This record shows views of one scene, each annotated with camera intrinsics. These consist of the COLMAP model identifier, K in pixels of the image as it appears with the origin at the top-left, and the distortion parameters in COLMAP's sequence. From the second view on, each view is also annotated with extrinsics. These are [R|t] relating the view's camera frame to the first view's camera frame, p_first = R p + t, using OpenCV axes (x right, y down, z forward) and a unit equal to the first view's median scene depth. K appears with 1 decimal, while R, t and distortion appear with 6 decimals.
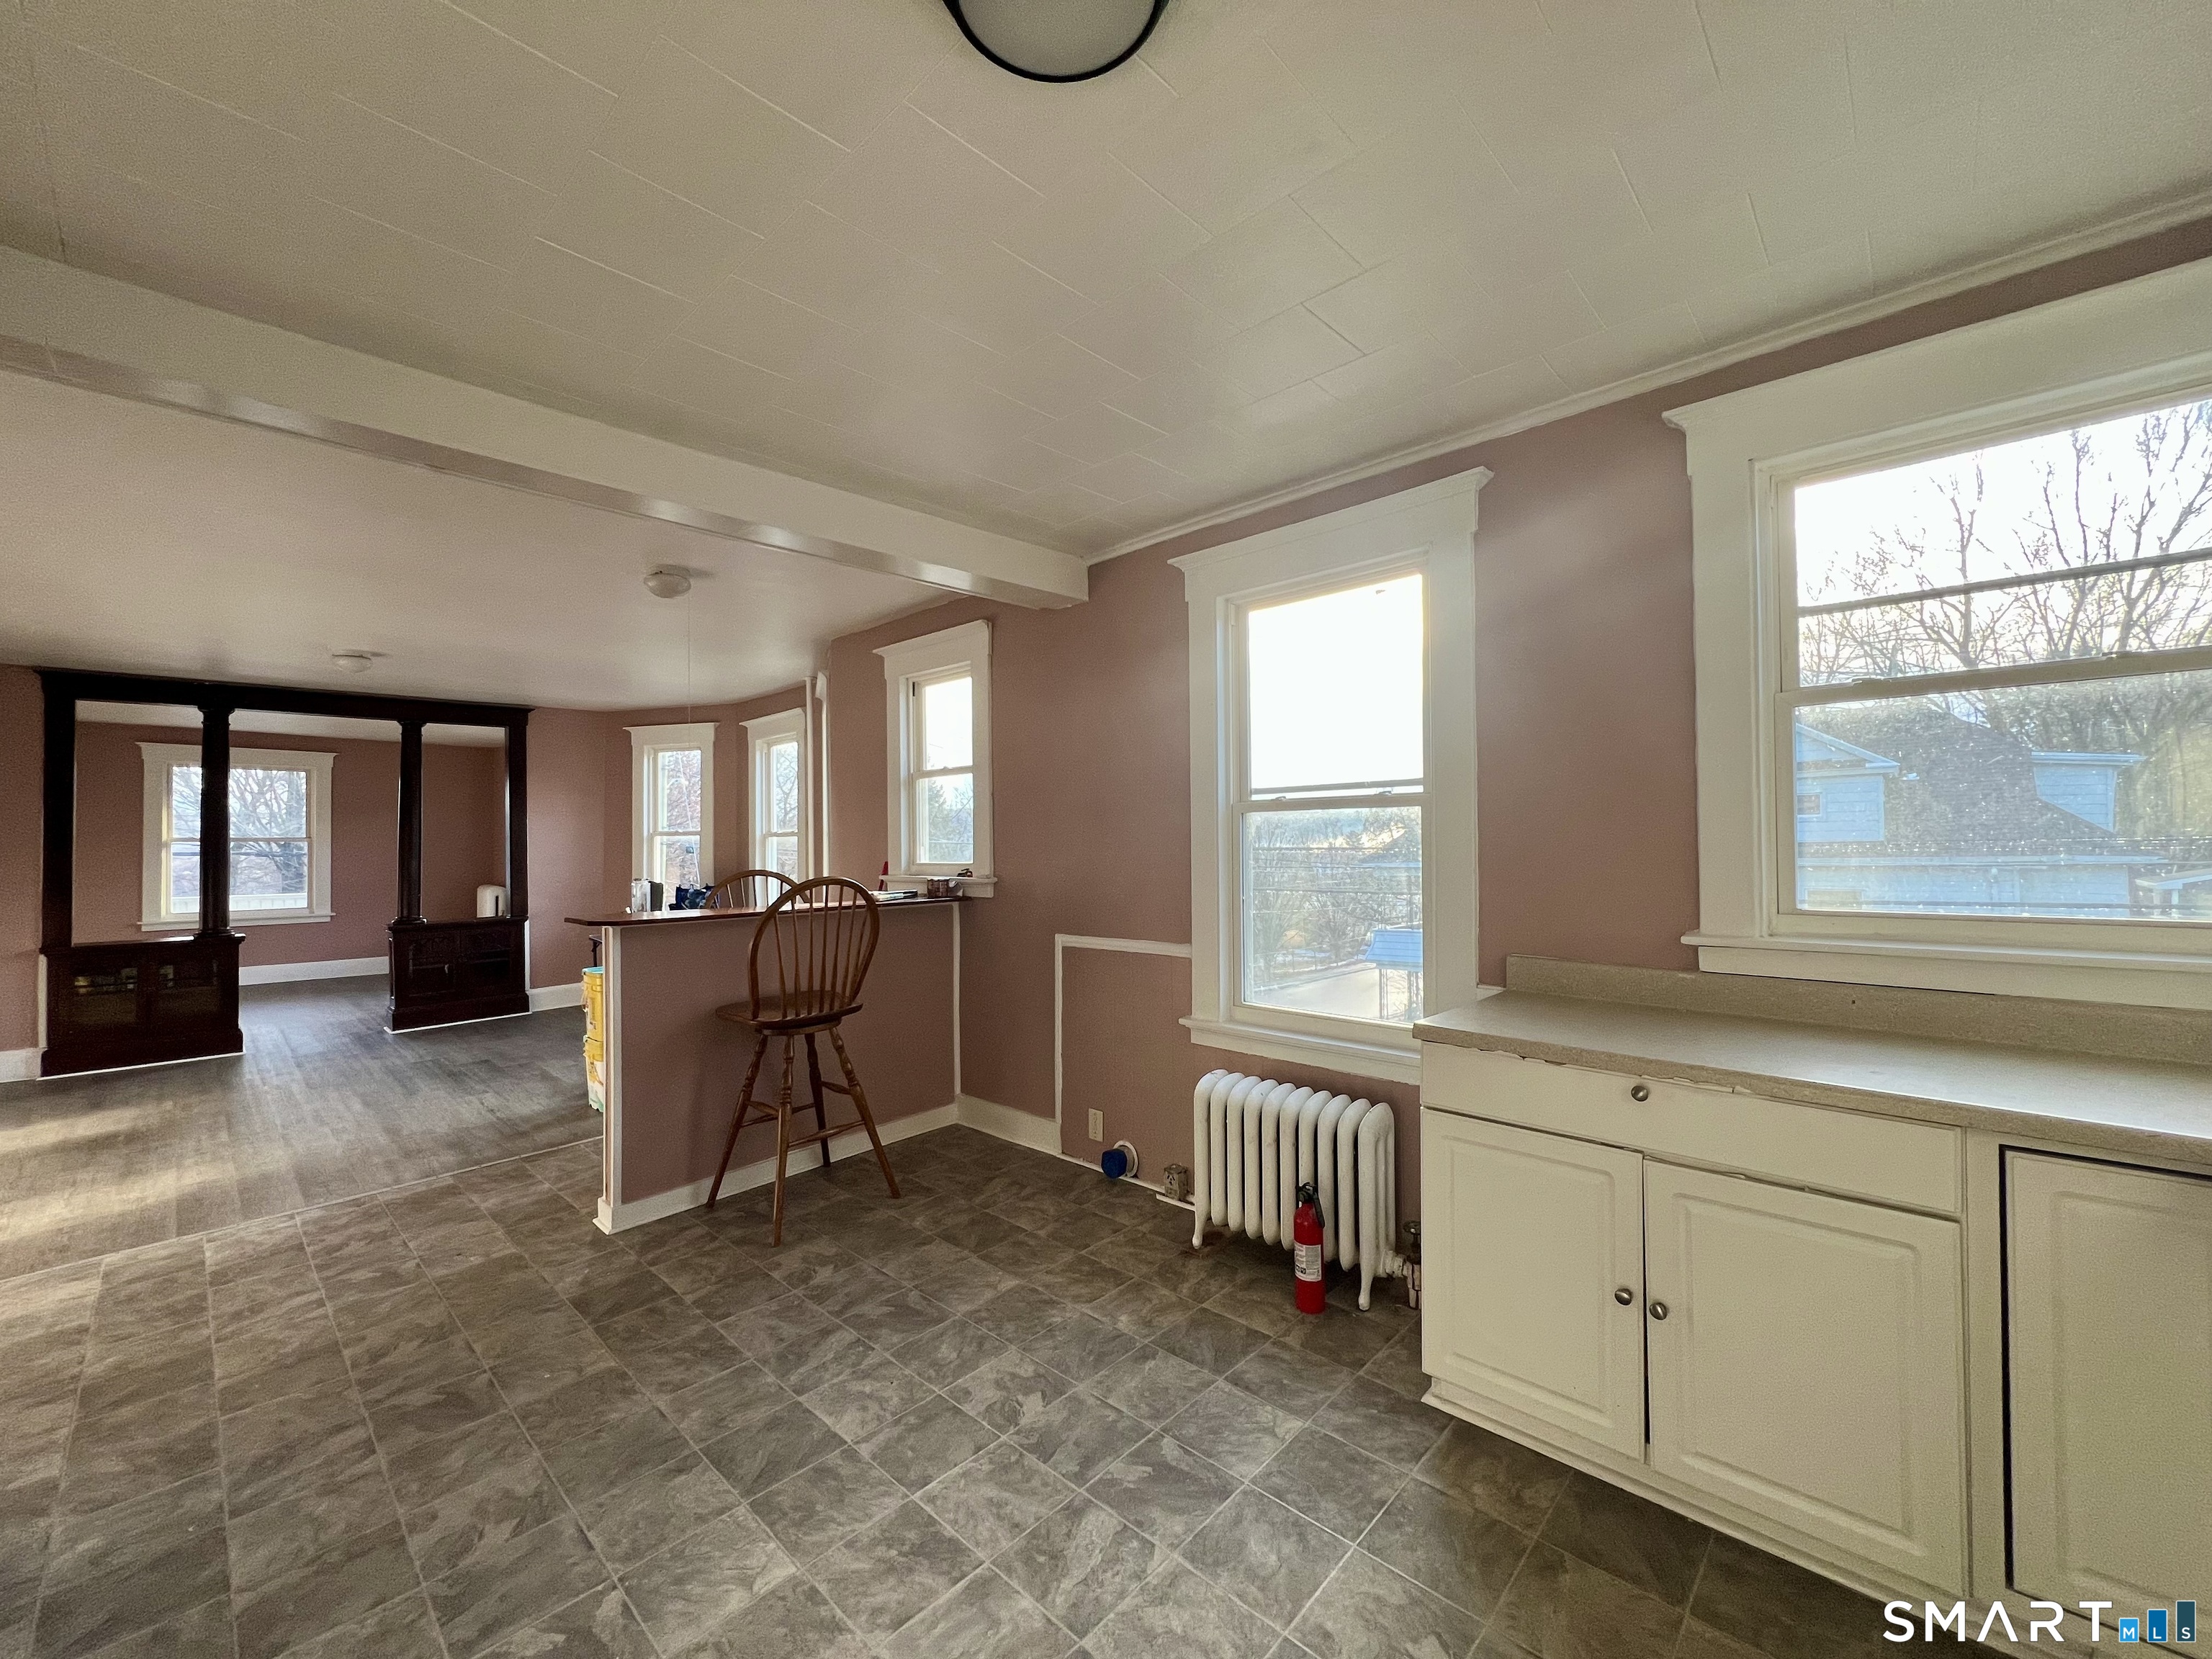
lens RADIAL K [[882.8, 0, 1106.0], [0, 882.8, 829.5], [0, 0, 1]] dist [-0.004953, 0.000653]
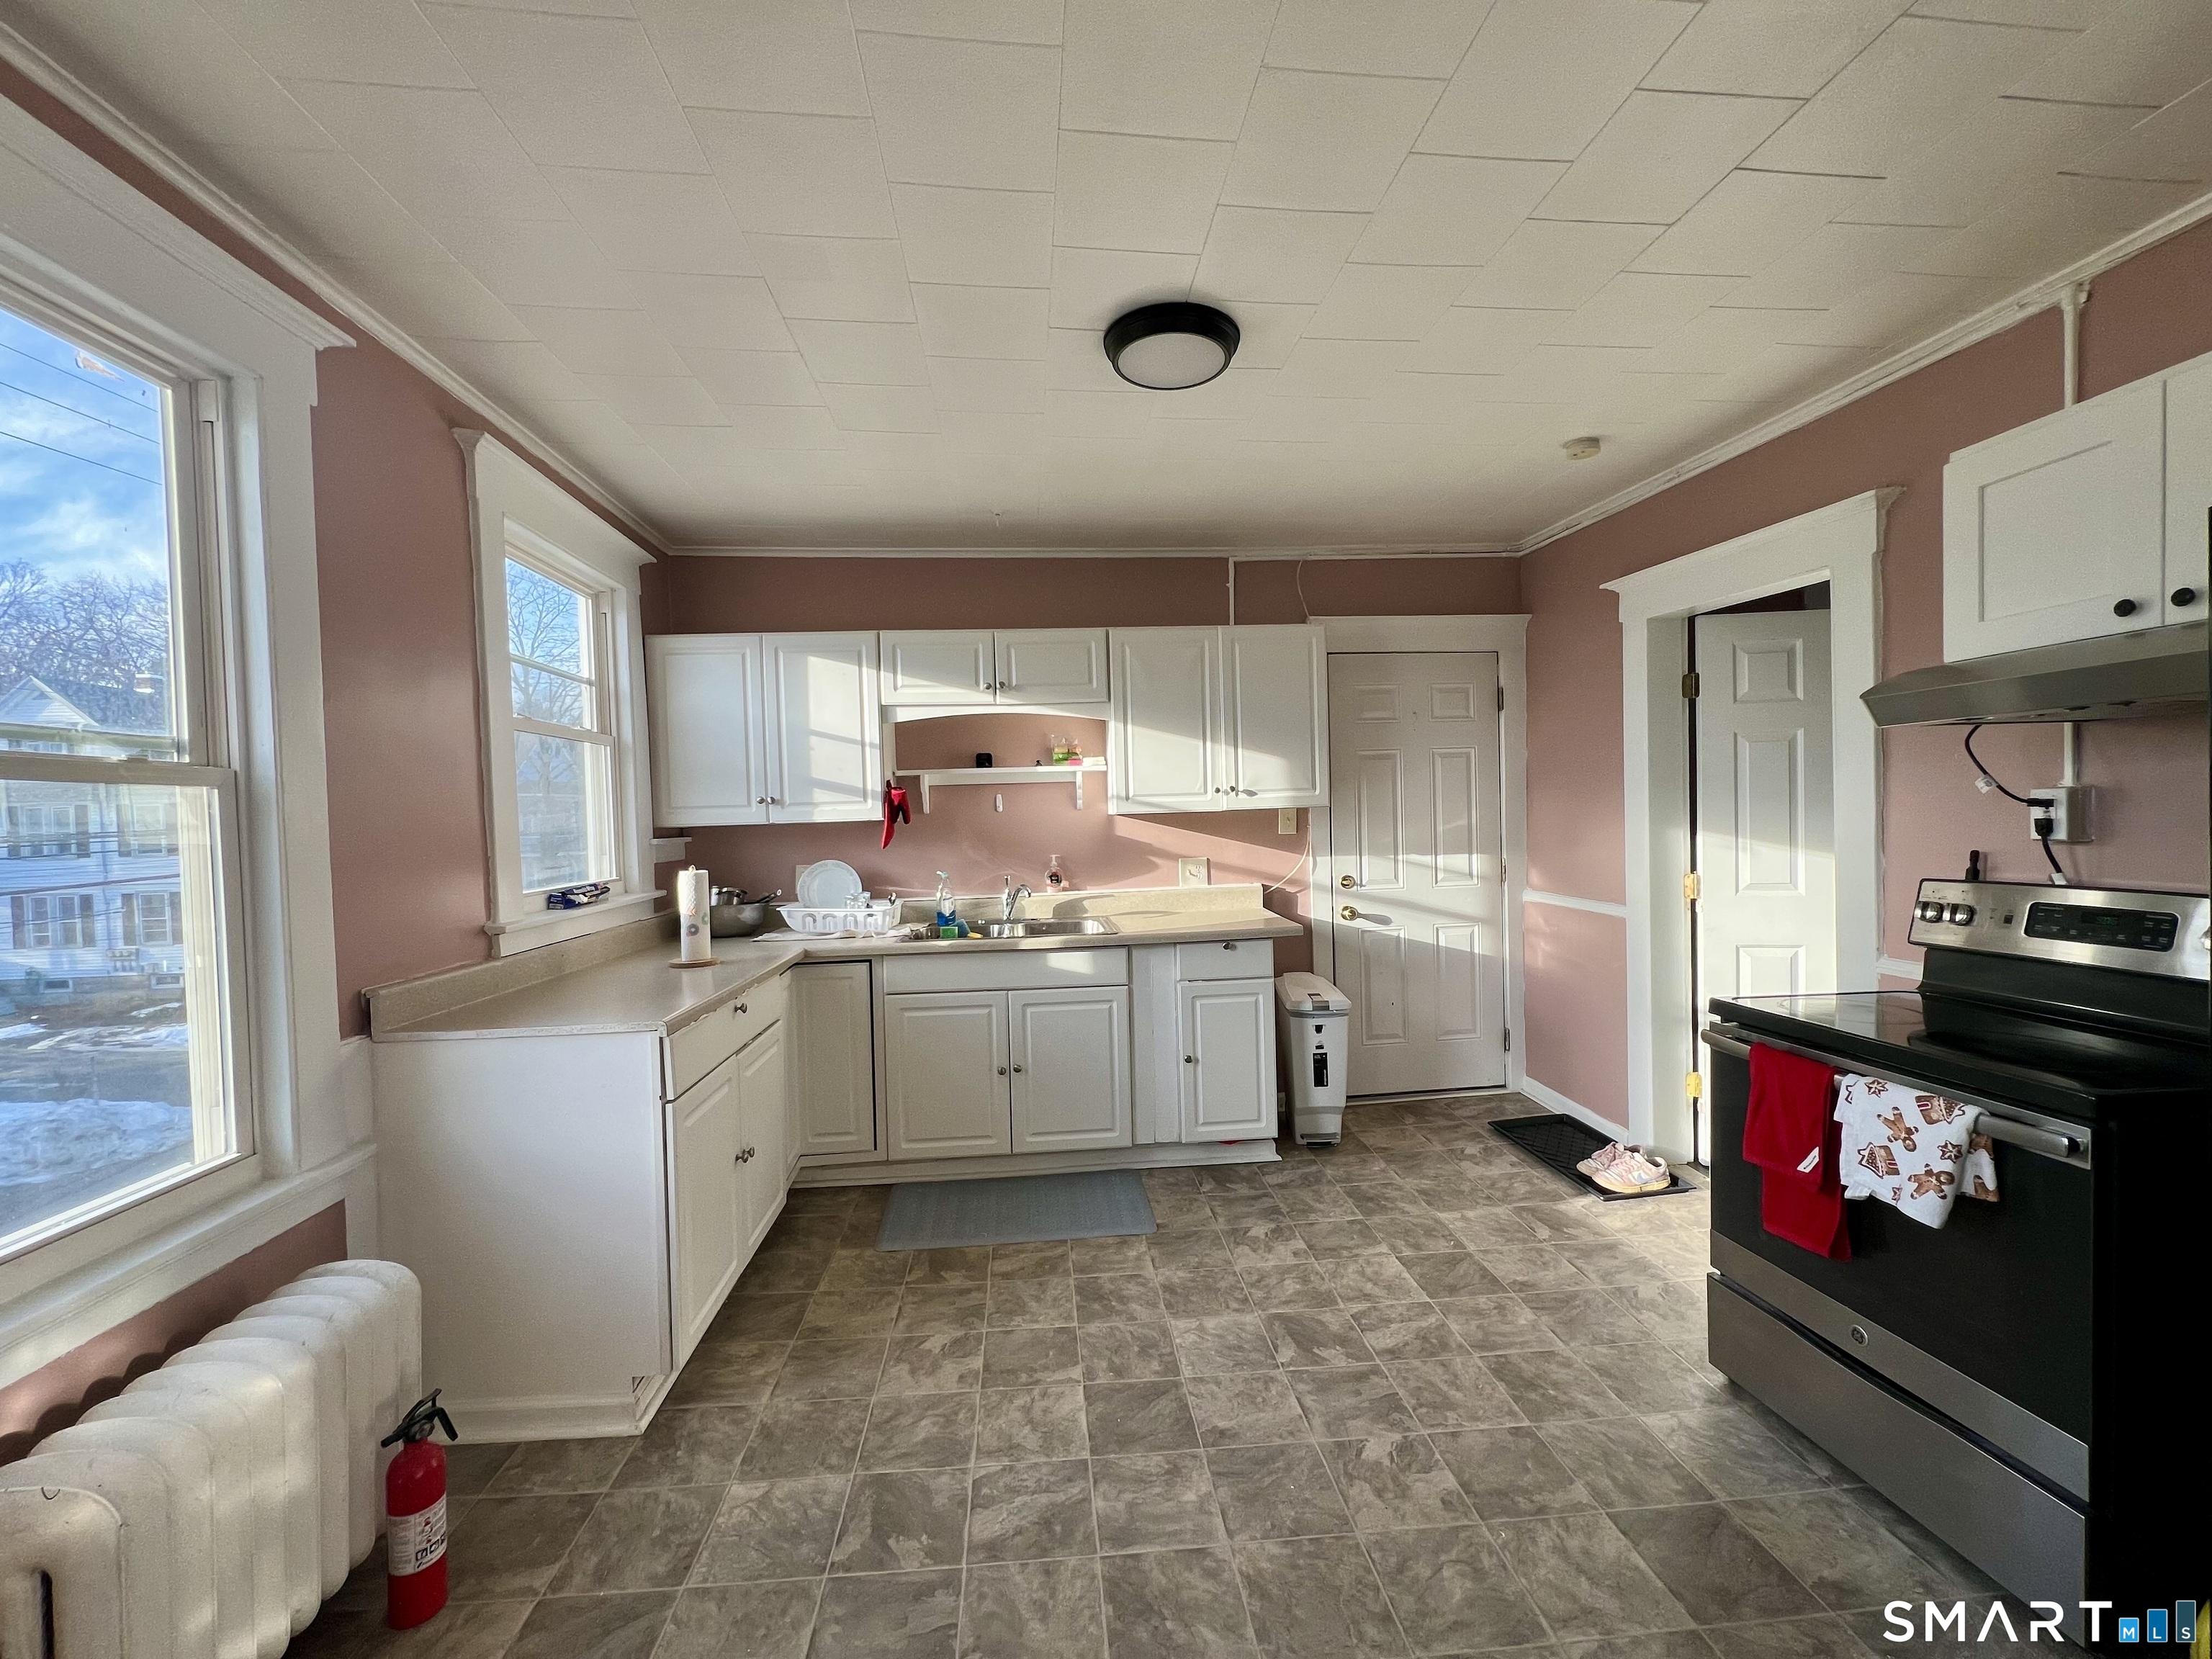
lens RADIAL K [[882.8, 0, 1106.0], [0, 882.8, 829.5], [0, 0, 1]] dist [-0.004953, 0.000653]
pose [[-0.745520, 0.018088, 0.666238, -0.635982], [0.025091, 0.999685, 0.000936, 0.018495], [-0.666011, 0.017414, -0.745738, 1.086427]]
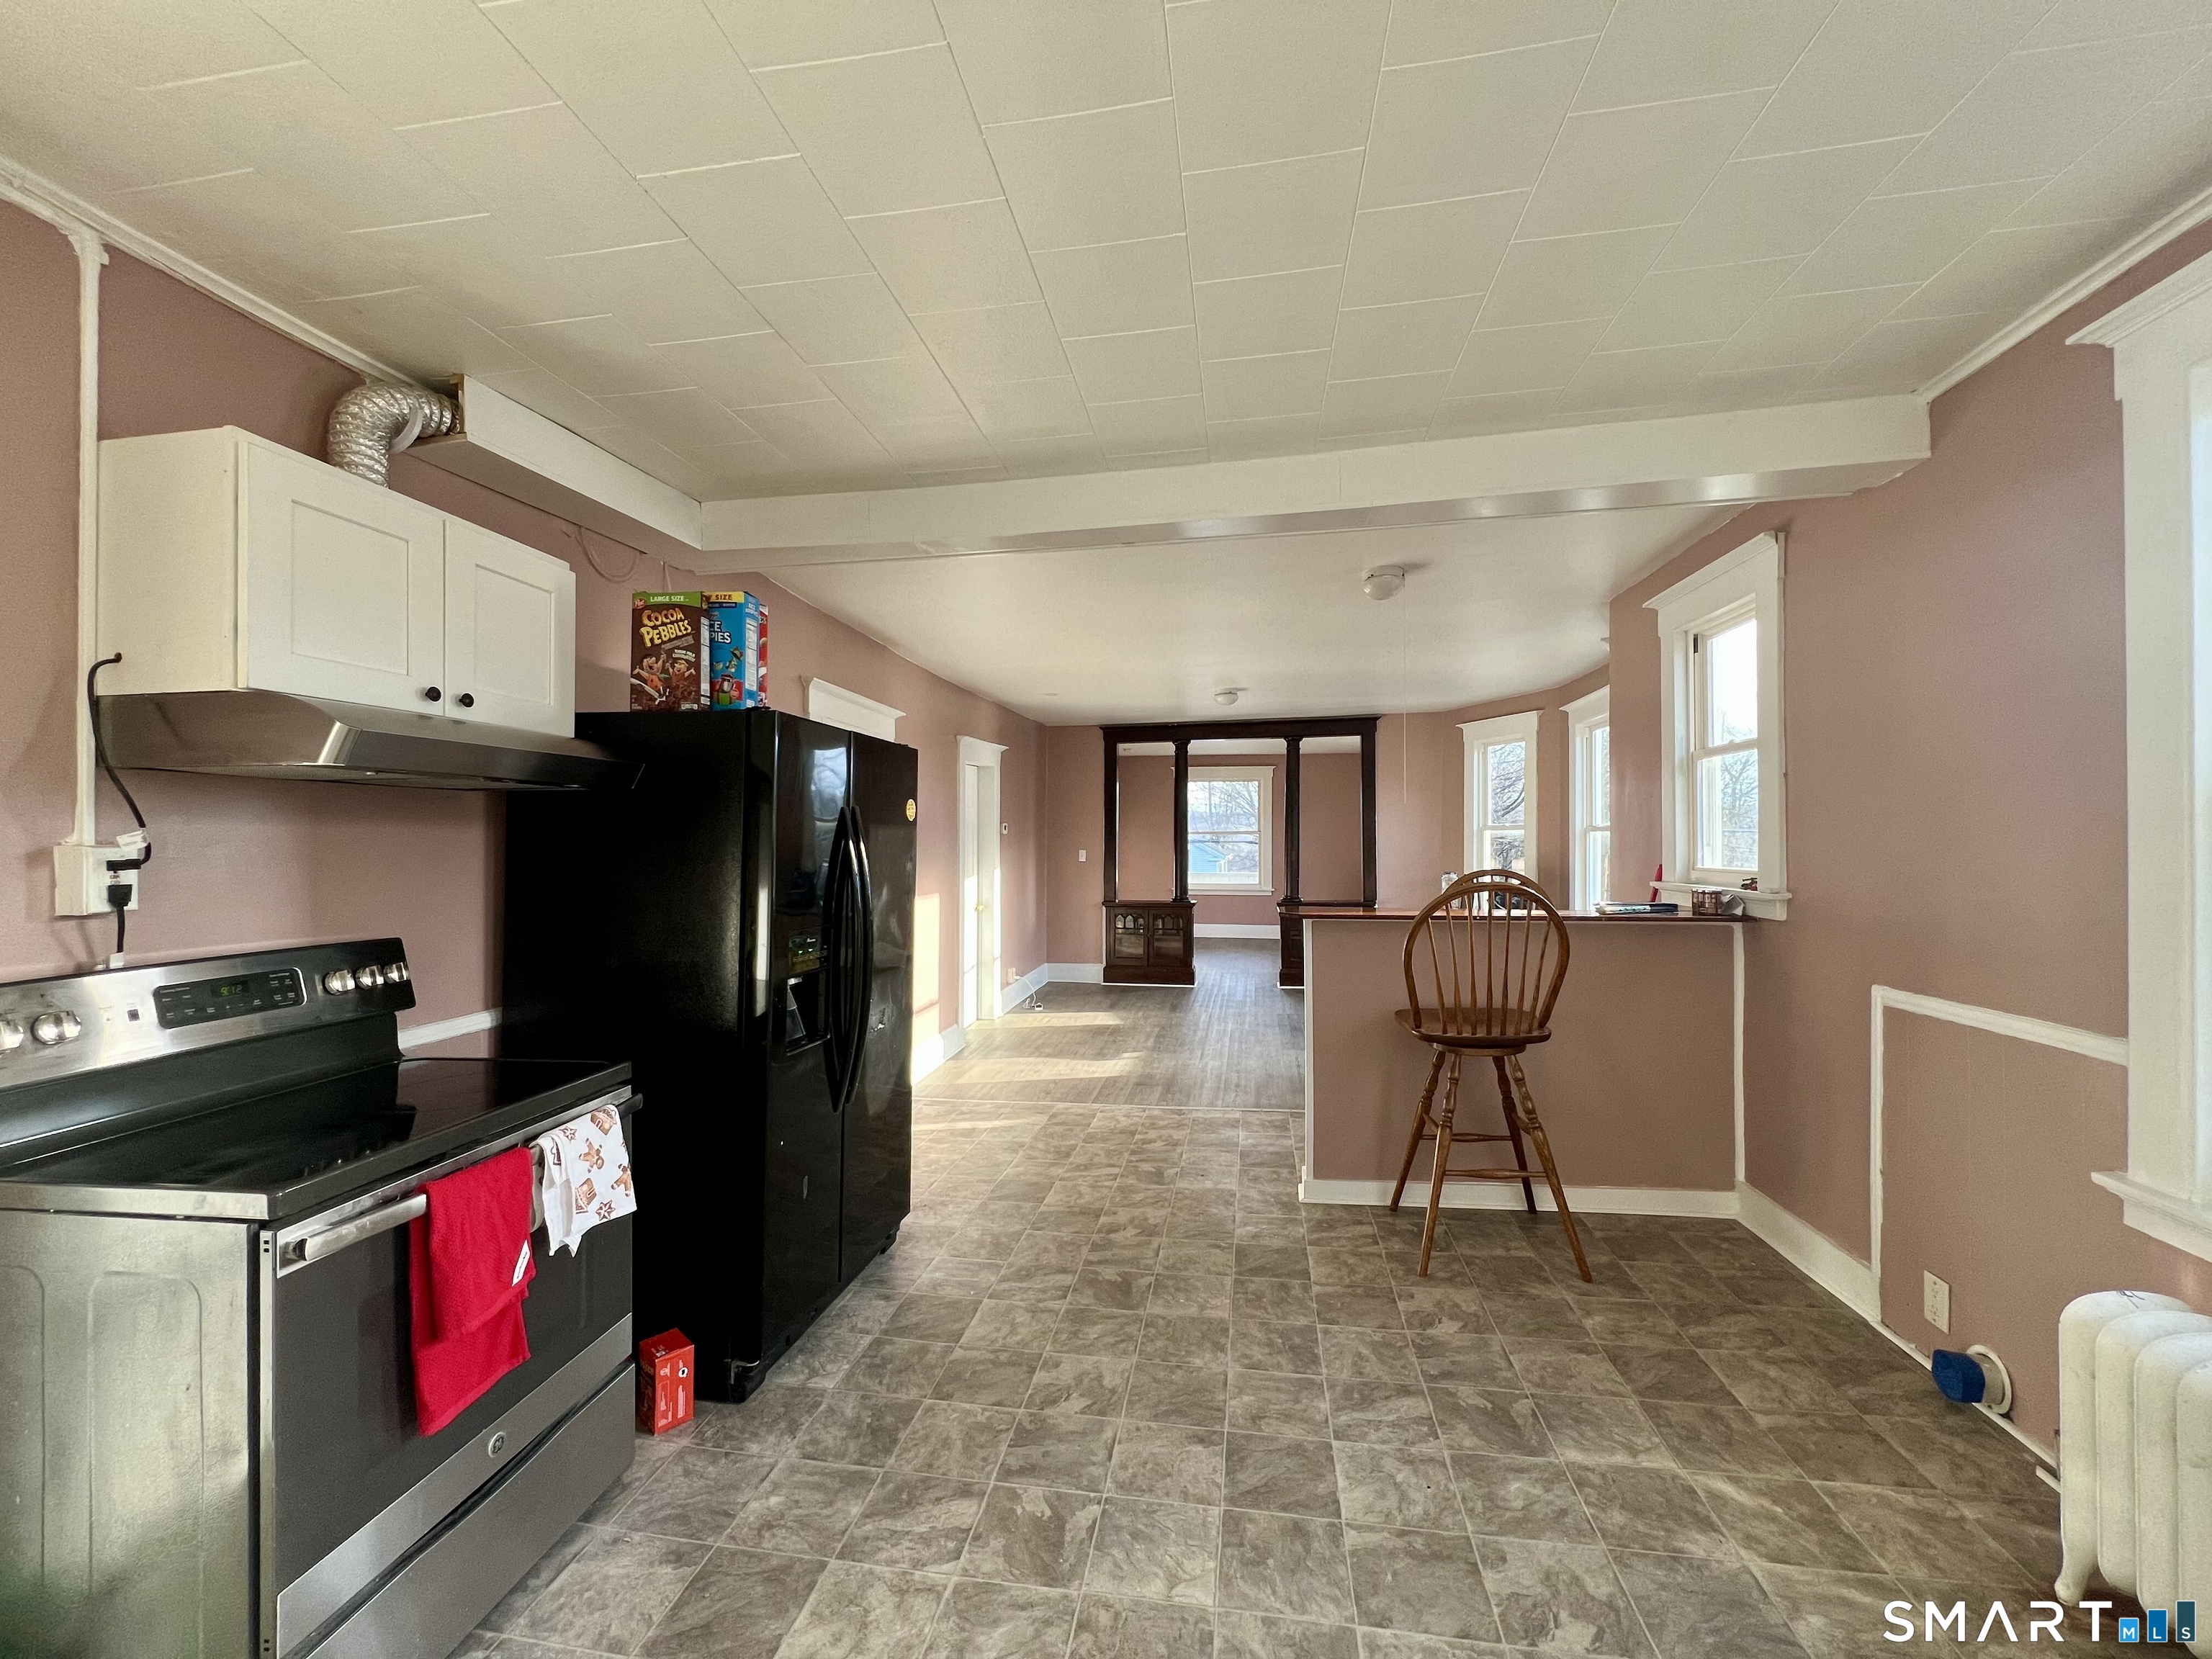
lens RADIAL K [[882.8, 0, 1106.0], [0, 882.8, 829.5], [0, 0, 1]] dist [-0.004953, 0.000653]
pose [[0.556227, -0.001414, -0.831029, 0.196465], [0.010099, 0.999936, 0.005058, -0.006674], [0.830969, -0.011206, 0.556206, 0.192676]]
